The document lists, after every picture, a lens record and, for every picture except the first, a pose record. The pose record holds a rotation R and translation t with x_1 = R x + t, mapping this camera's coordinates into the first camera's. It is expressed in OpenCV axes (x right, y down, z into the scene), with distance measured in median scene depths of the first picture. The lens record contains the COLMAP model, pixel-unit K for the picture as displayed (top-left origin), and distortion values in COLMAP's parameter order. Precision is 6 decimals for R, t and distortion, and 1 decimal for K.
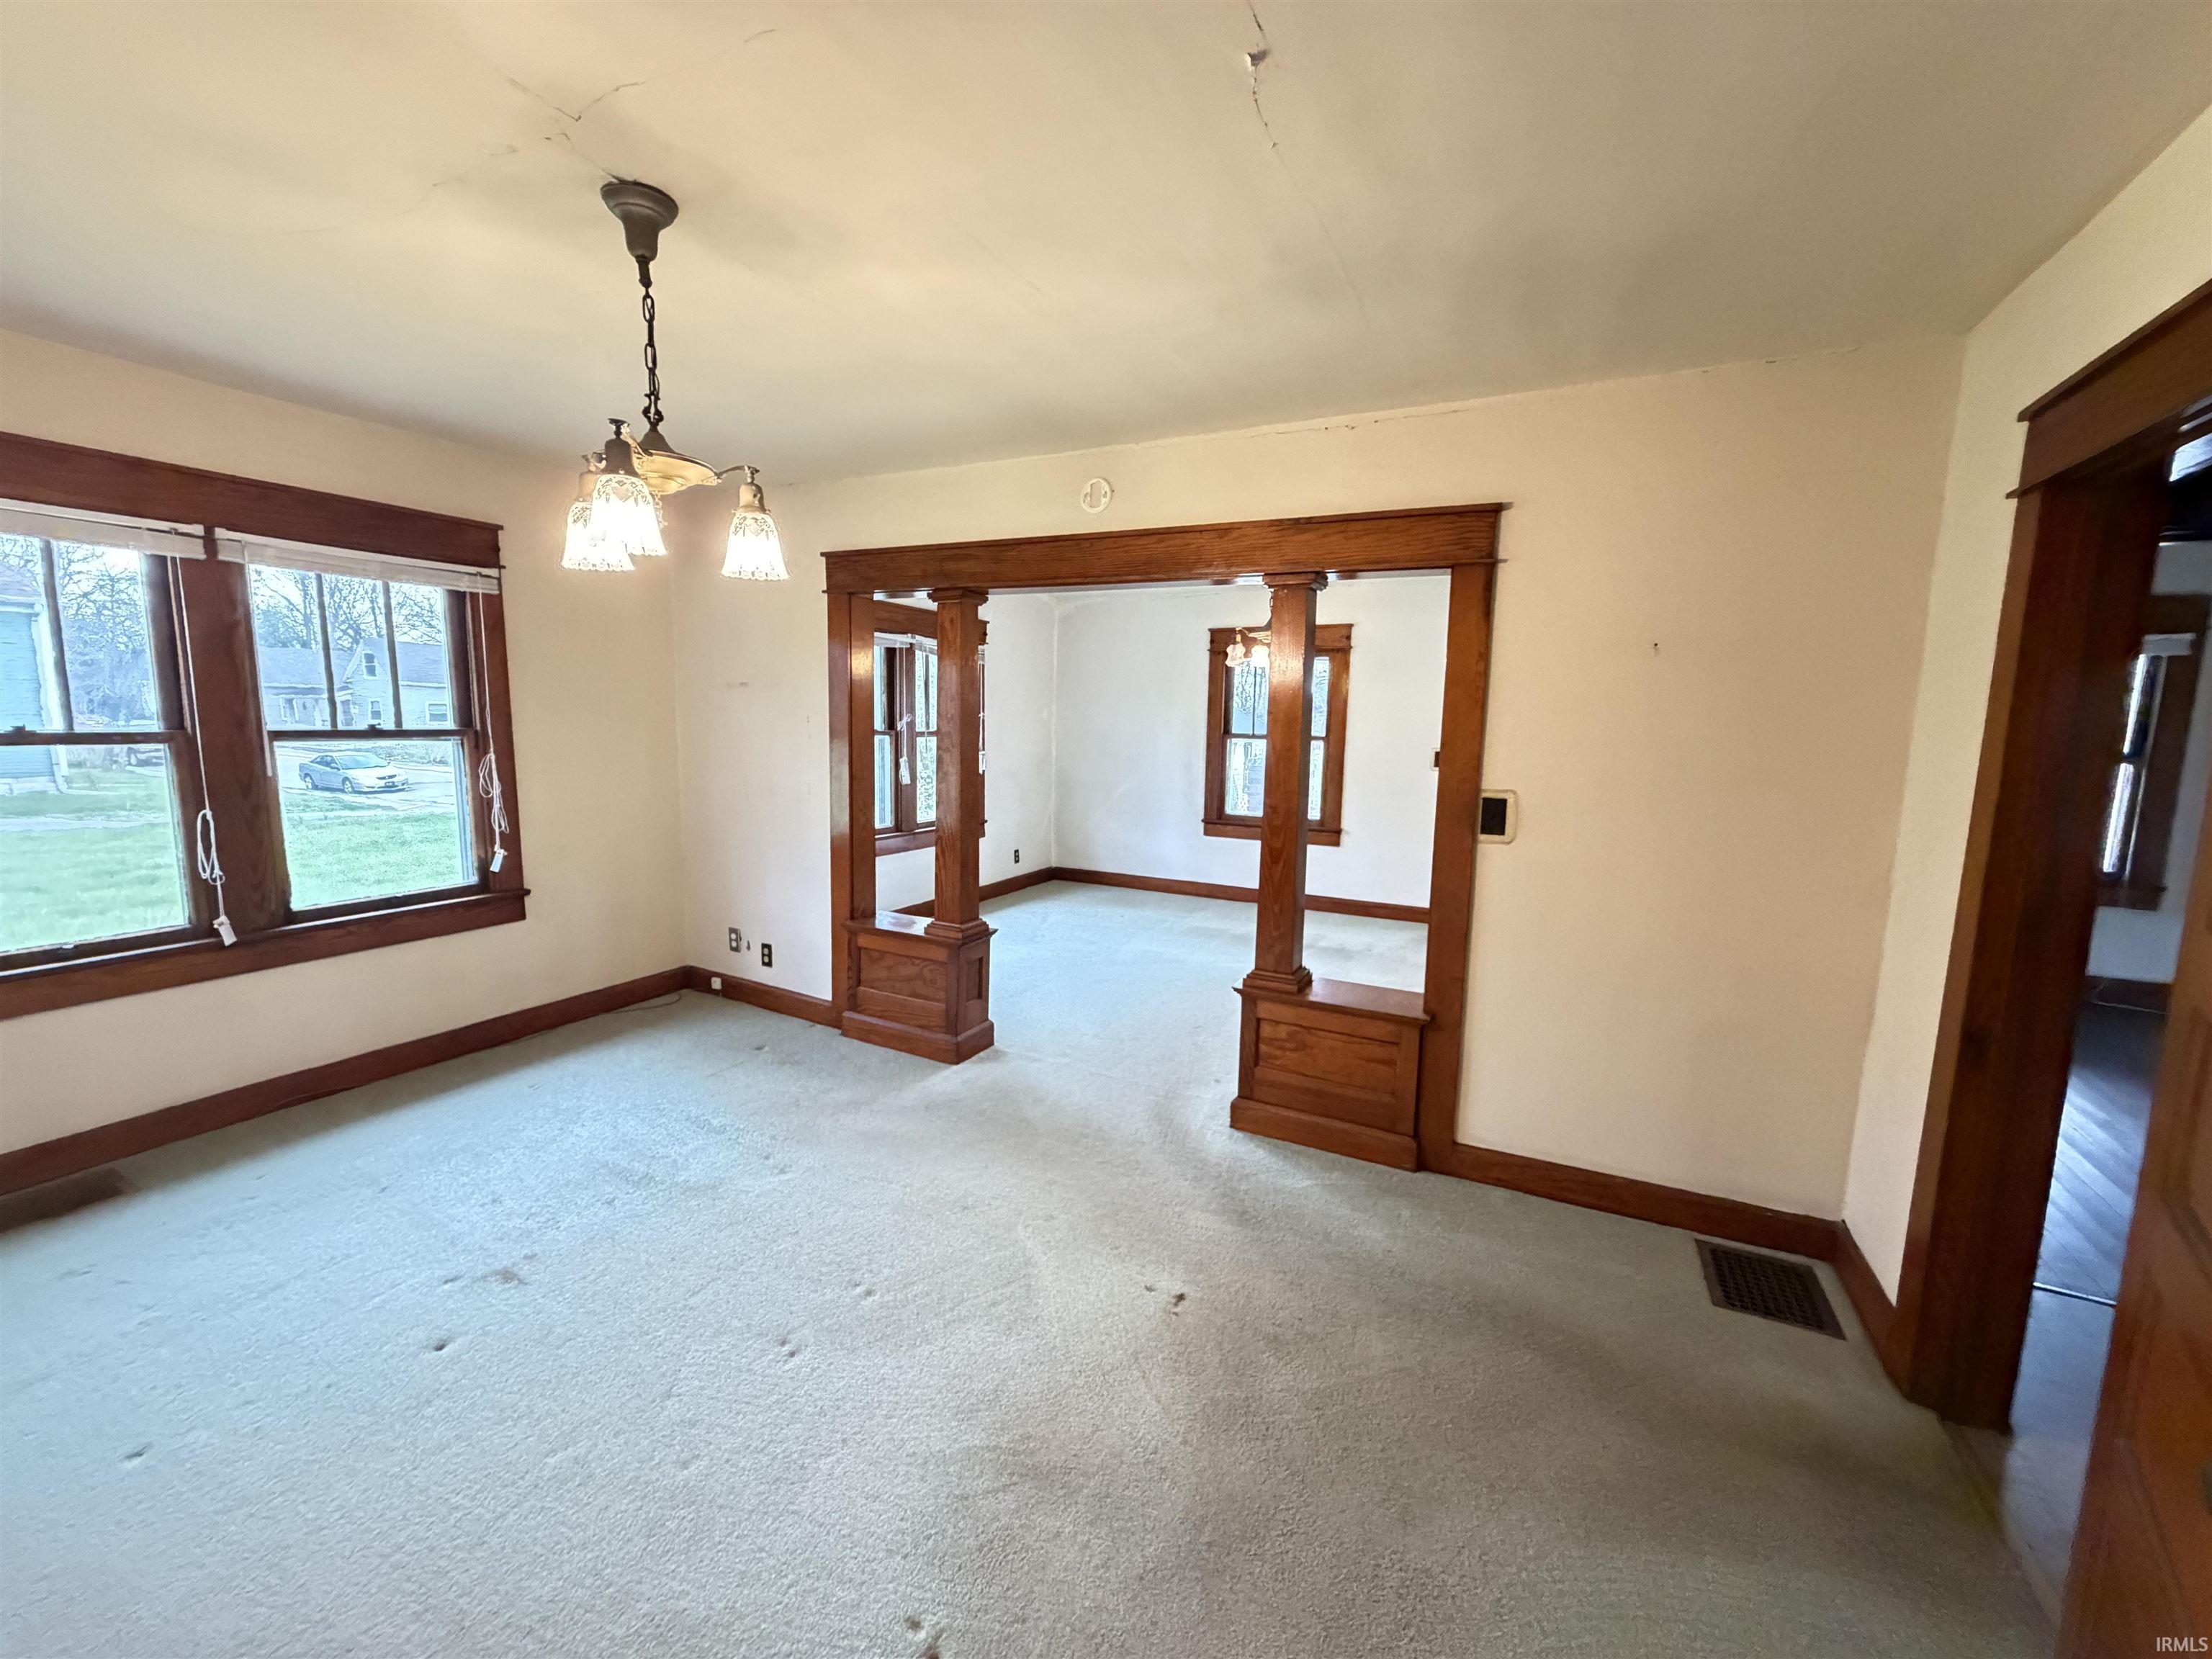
lens RADIAL K [[885.4, 0, 1100.1], [0, 885.4, 835.8], [0, 0, 1]] dist [0.001656, -0.000297]
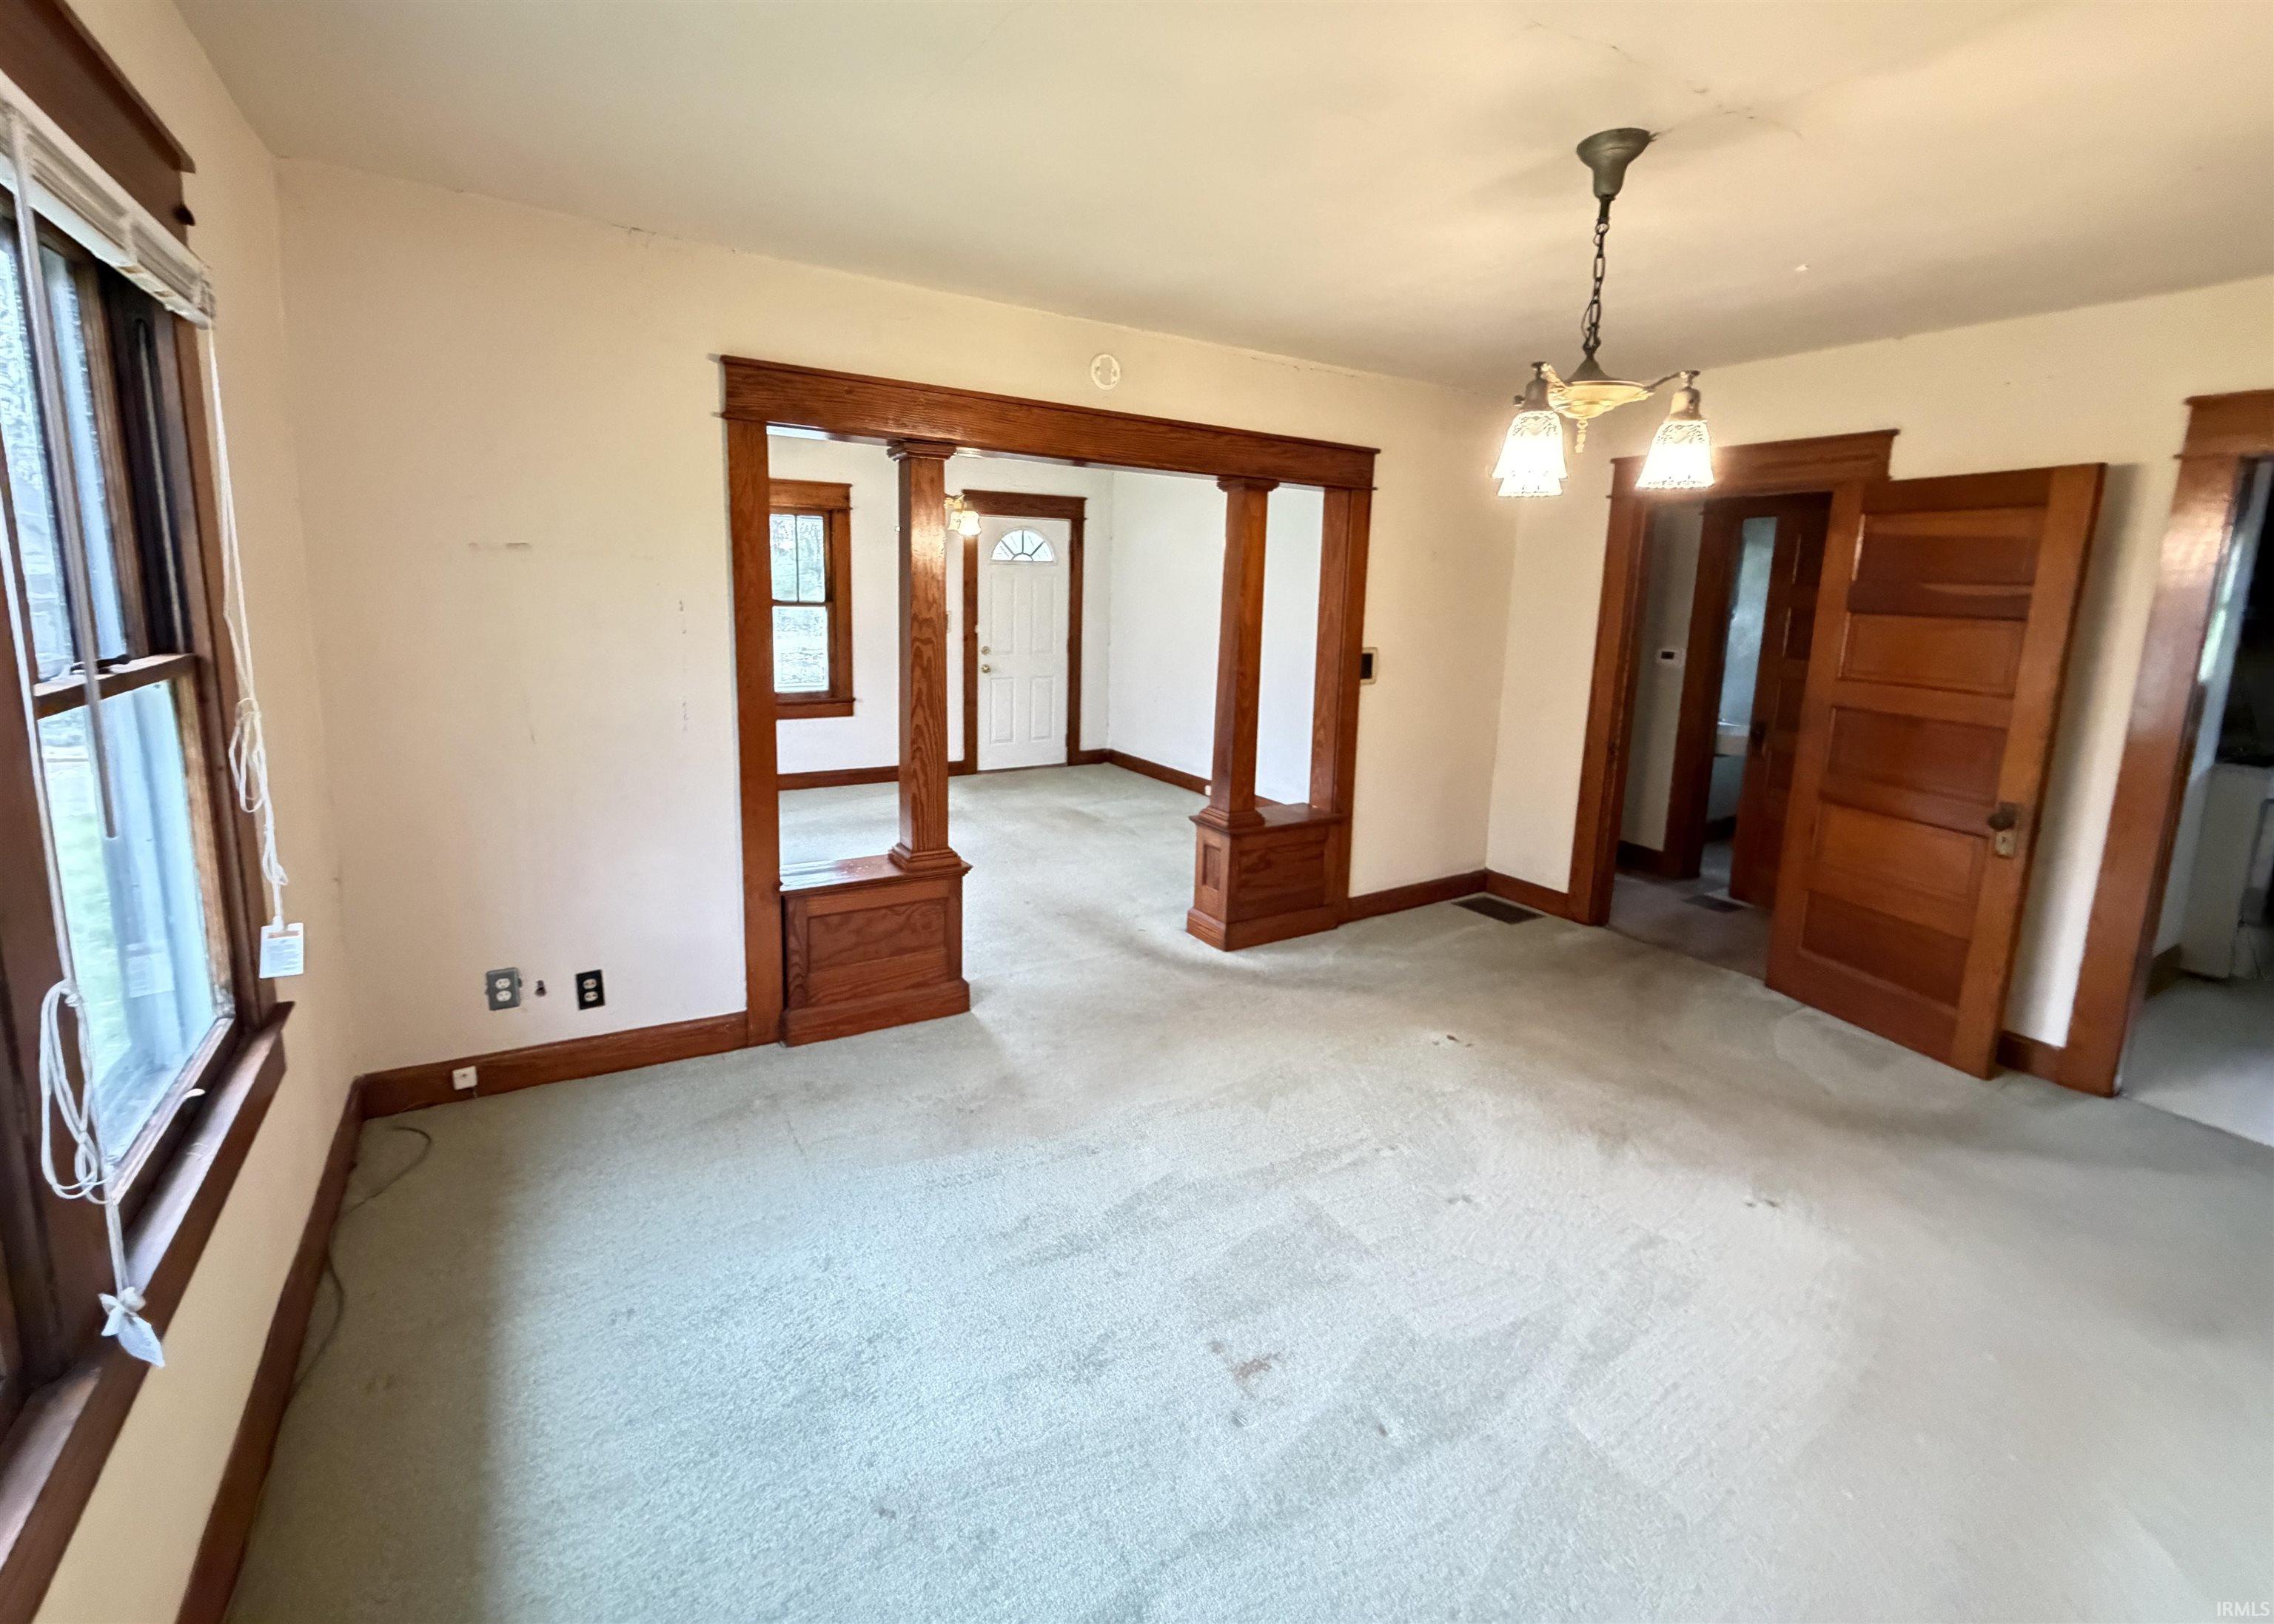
lens RADIAL K [[956.2, 0, 1069.5], [0, 956.2, 733.7], [0, 0, 1]] dist [0.000525, 0.000143]
pose [[0.546124, -0.138453, 0.826184, -0.466789], [0.100601, 0.989949, 0.099398, -0.048274], [-0.831642, 0.028831, 0.554563, 0.225989]]
